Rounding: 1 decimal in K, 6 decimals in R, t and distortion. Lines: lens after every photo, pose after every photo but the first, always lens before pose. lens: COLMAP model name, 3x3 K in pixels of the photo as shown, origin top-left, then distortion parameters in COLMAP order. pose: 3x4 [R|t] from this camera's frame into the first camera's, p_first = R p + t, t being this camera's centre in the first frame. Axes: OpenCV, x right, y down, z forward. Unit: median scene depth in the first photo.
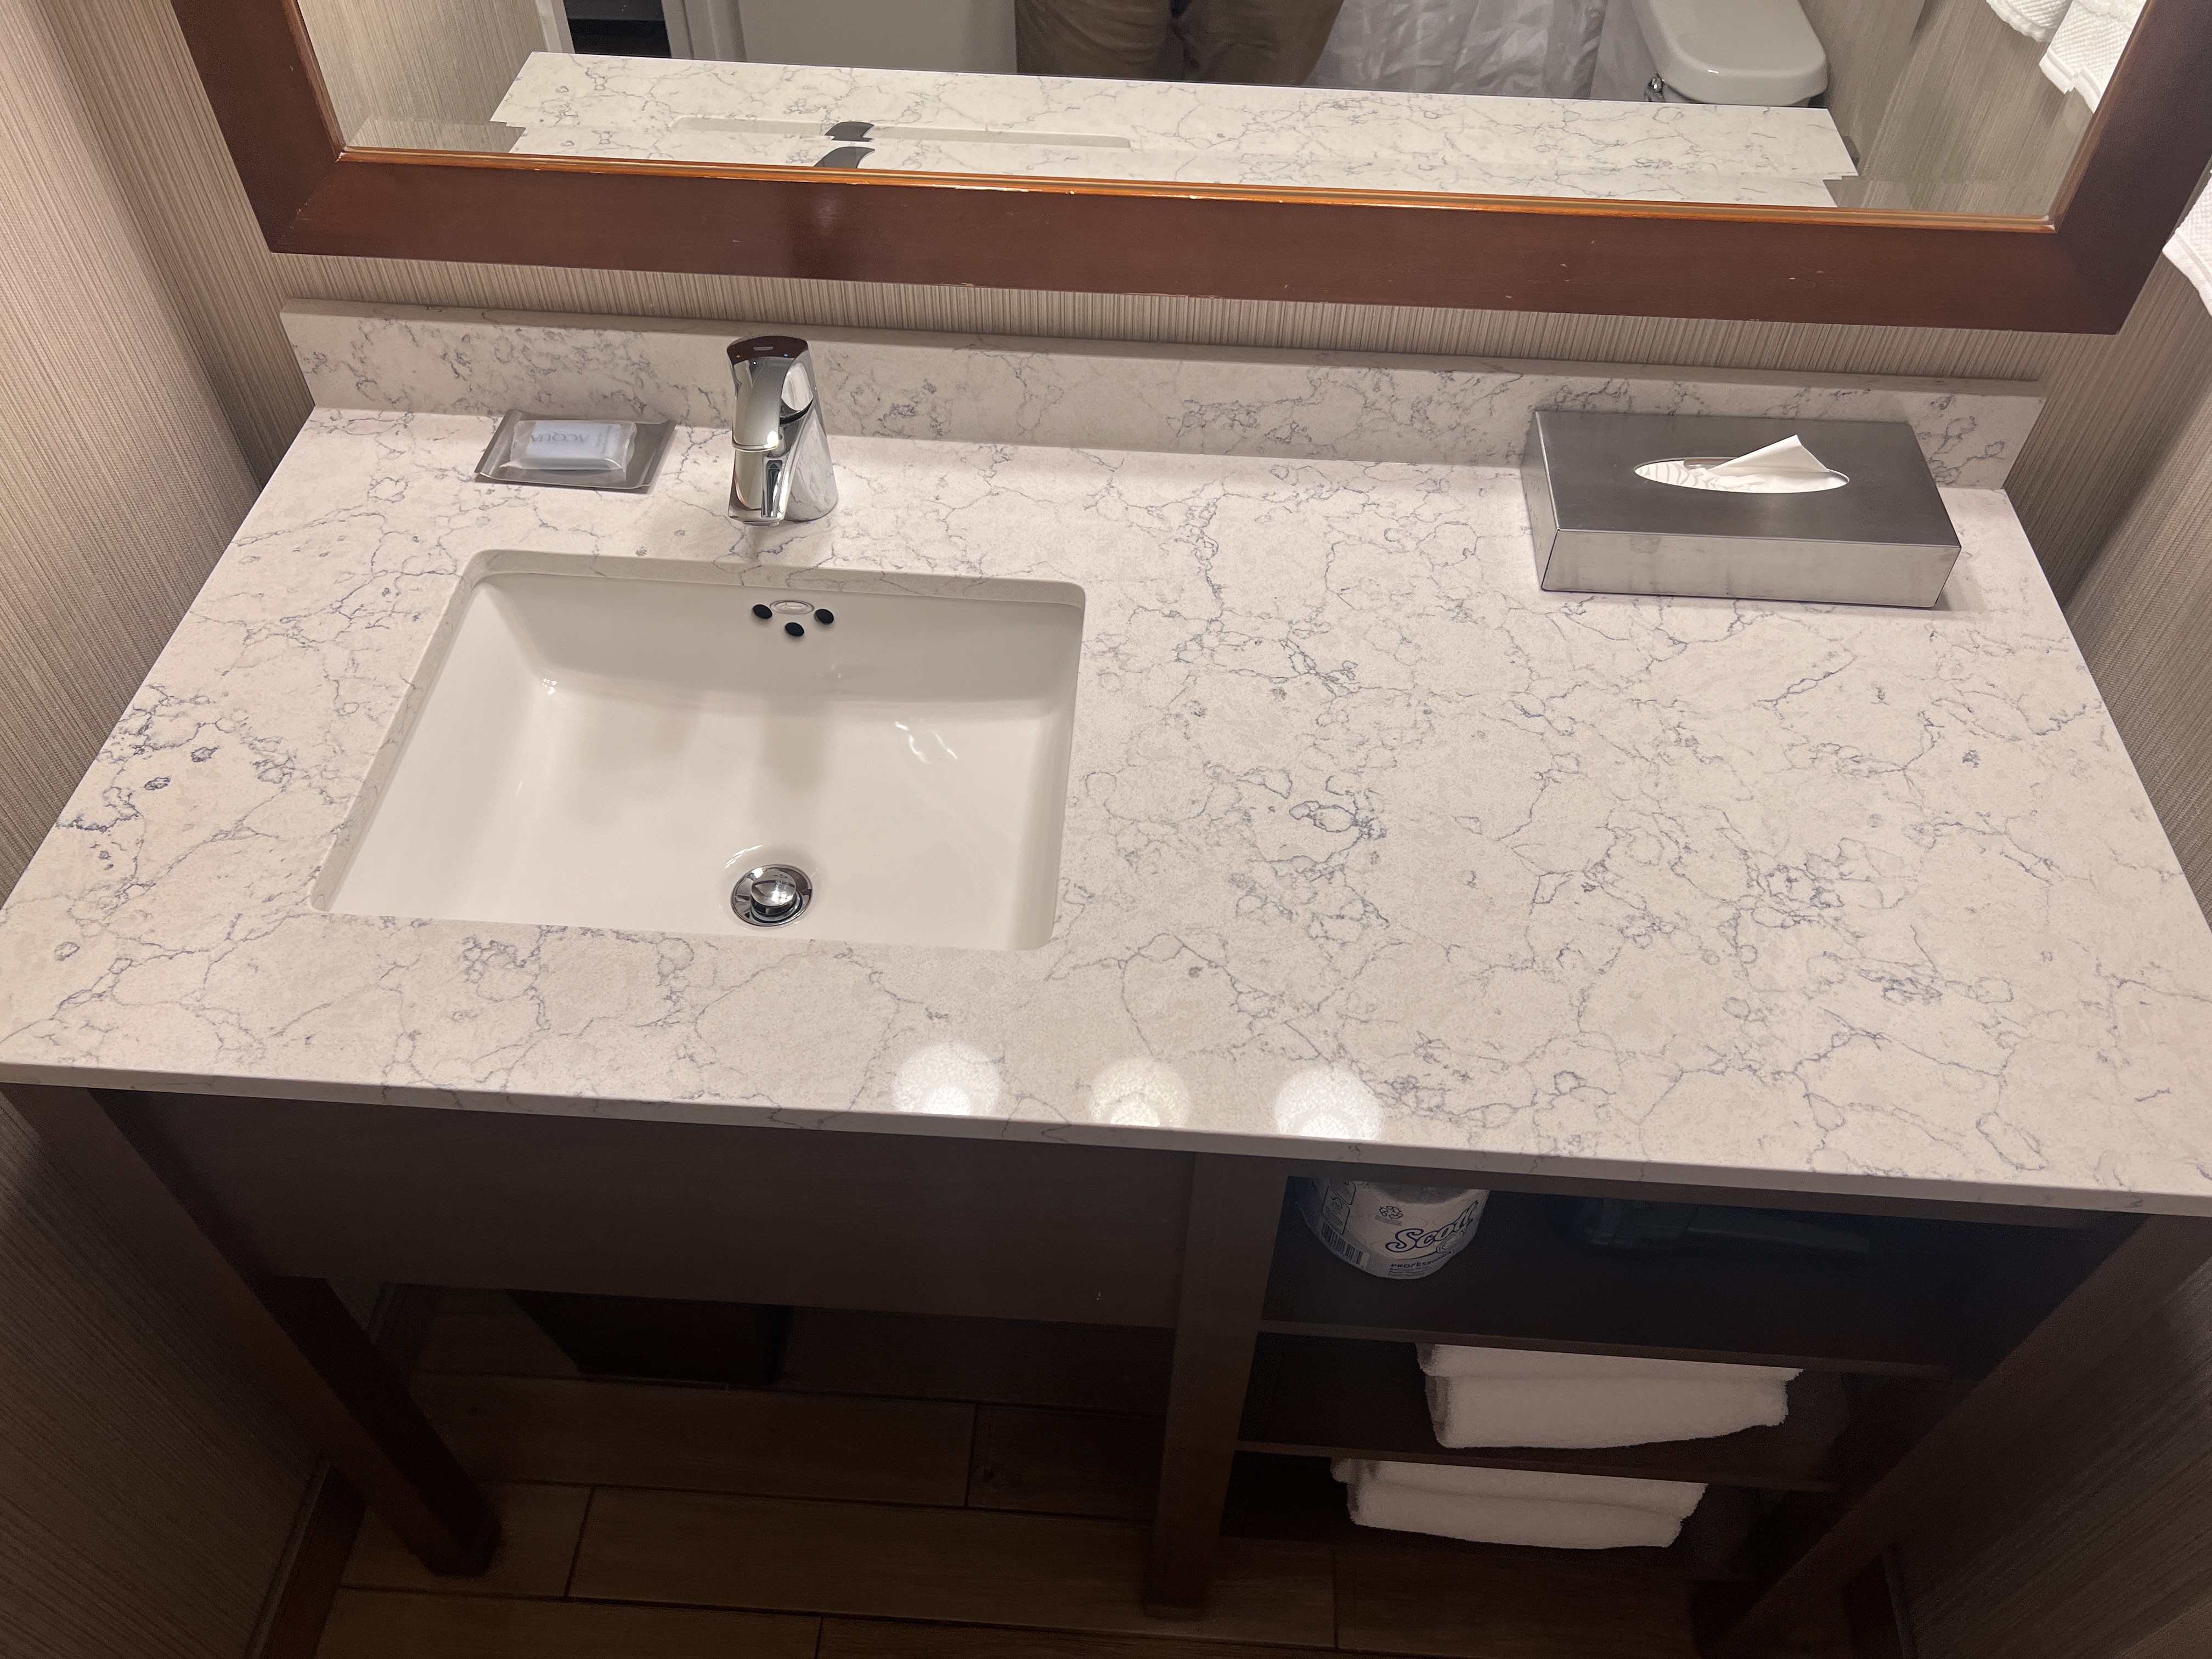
lens RADIAL K [[1659.9, 0, 1113.7], [0, 1659.9, 835.7], [0, 0, 1]] dist [0.040090, -0.039241]
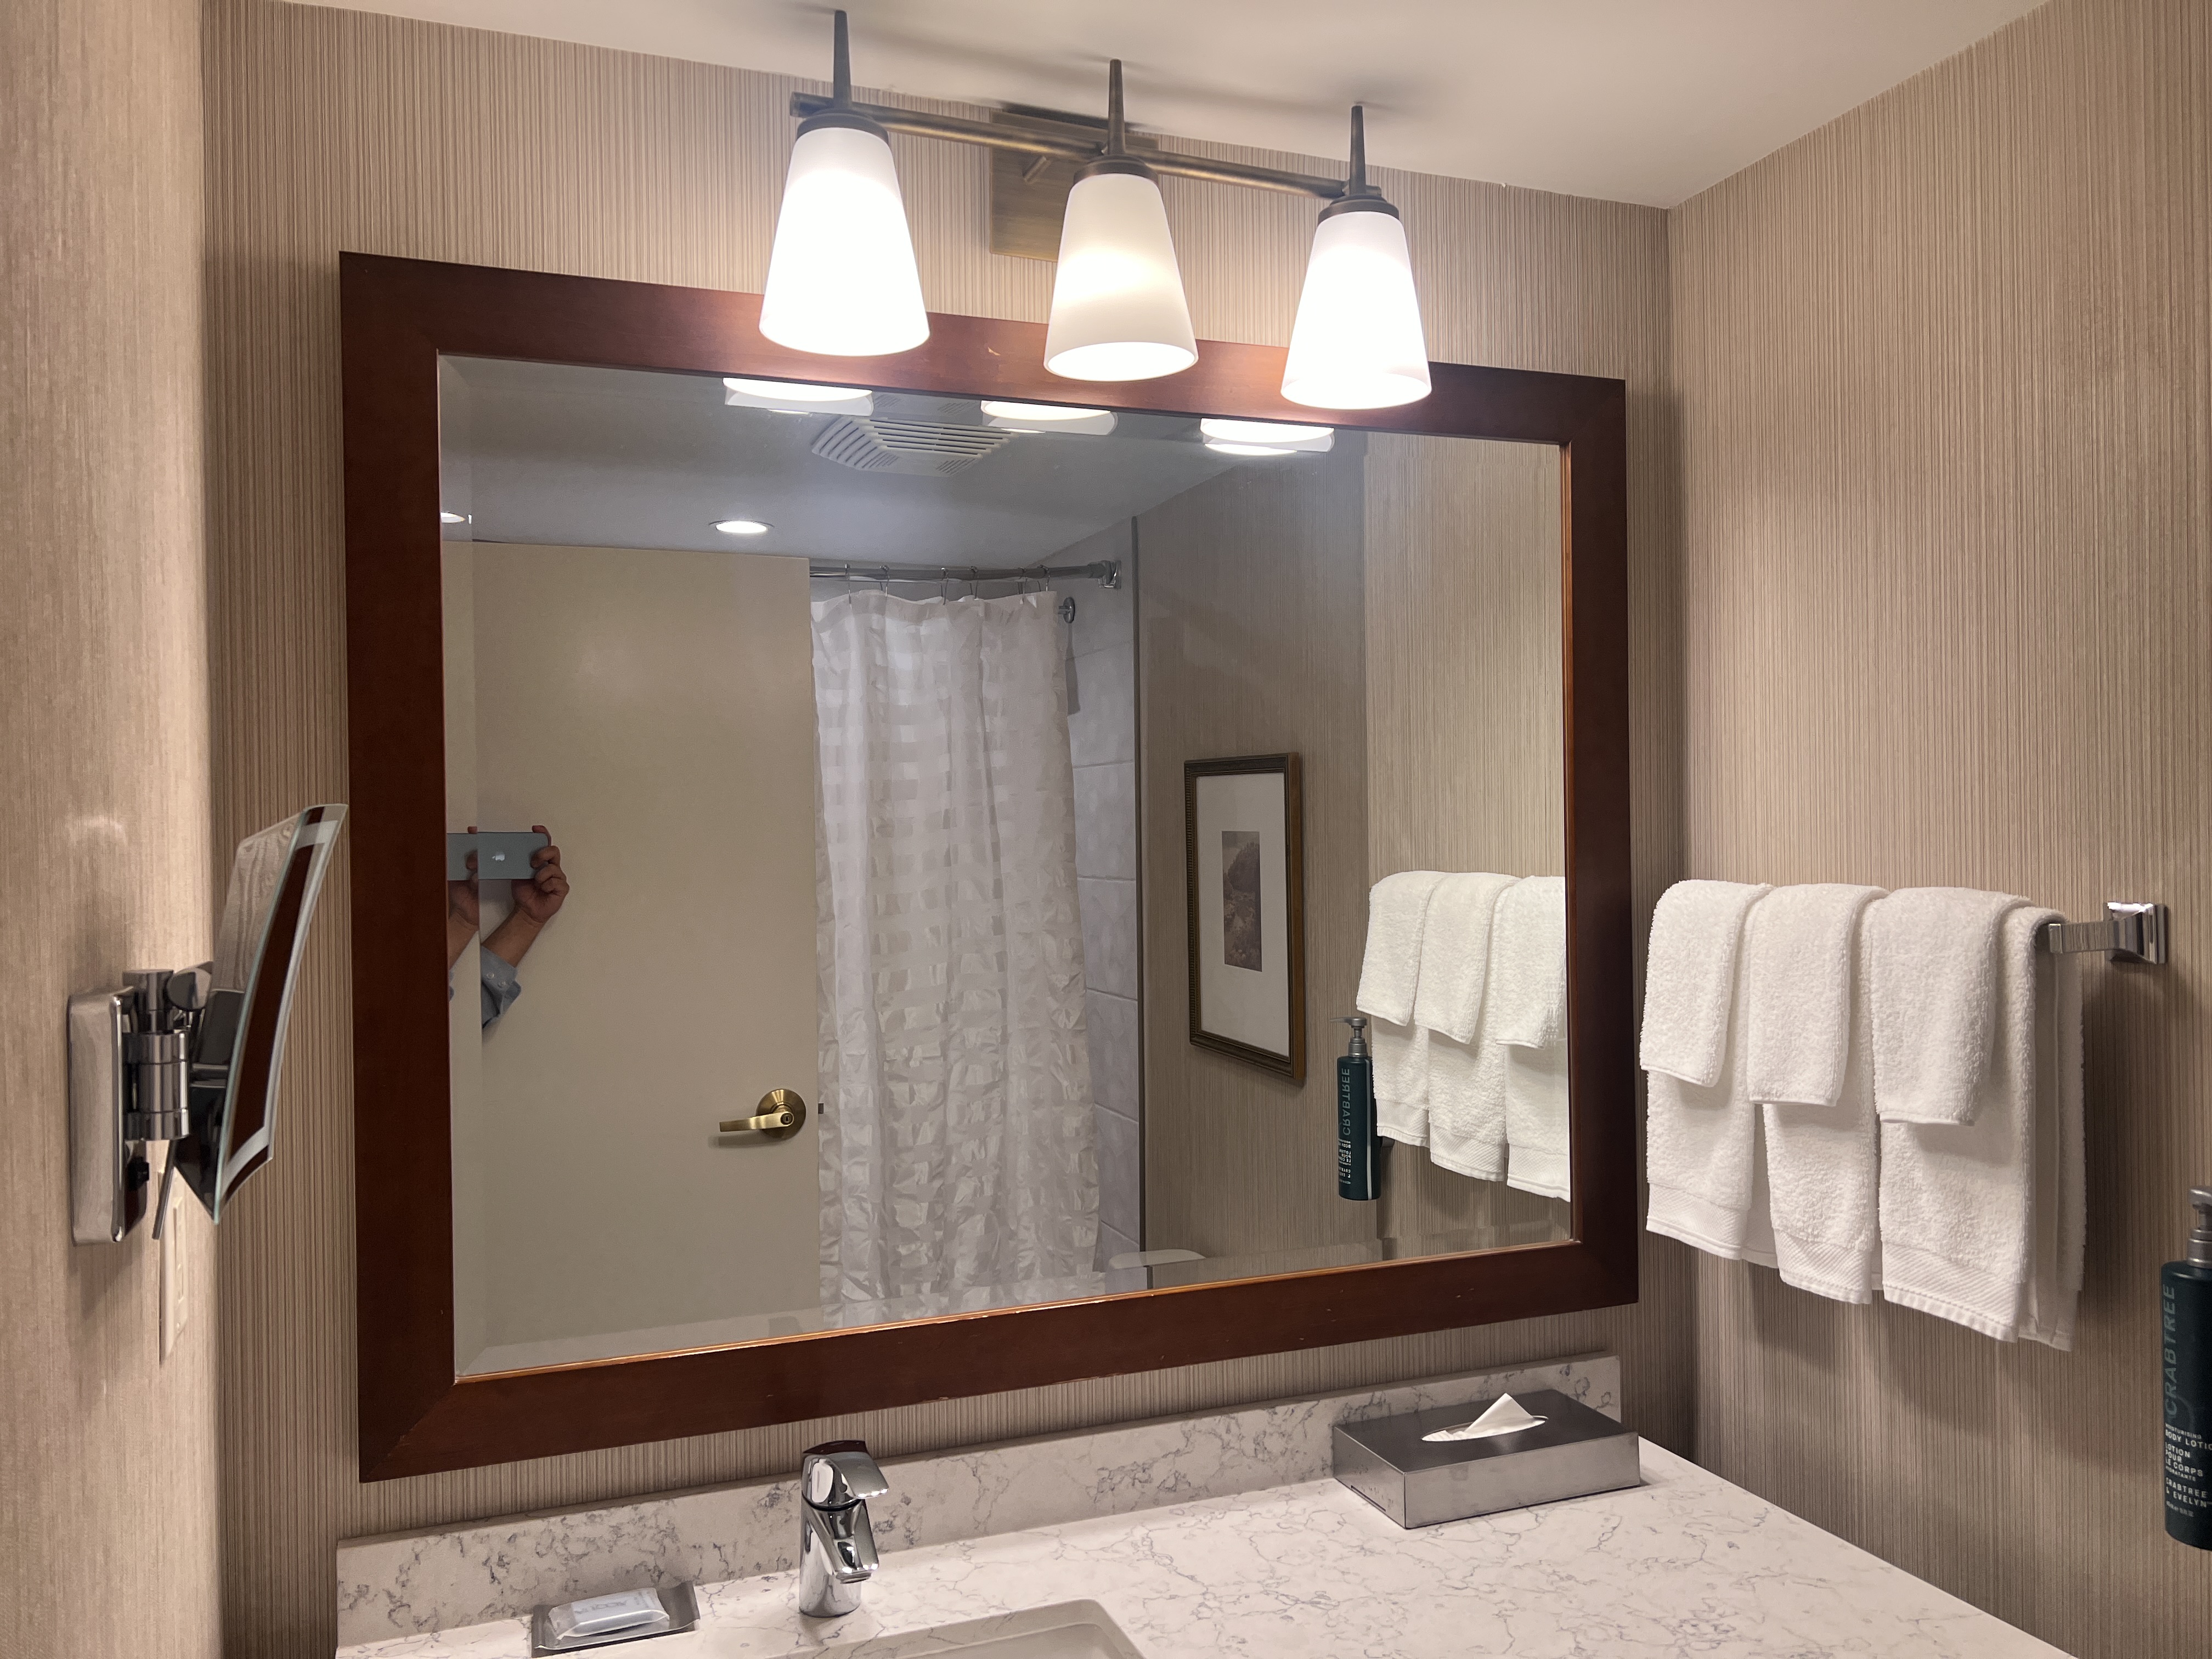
lens RADIAL K [[1659.9, 0, 1107.5], [0, 1659.9, 840.3], [0, 0, 1]] dist [0.040090, -0.039241]
pose [[0.911590, -0.027253, 0.410197, -0.478104], [0.330084, 0.643291, -0.690812, 0.330976], [-0.245049, 0.765137, 0.595413, -0.162630]]
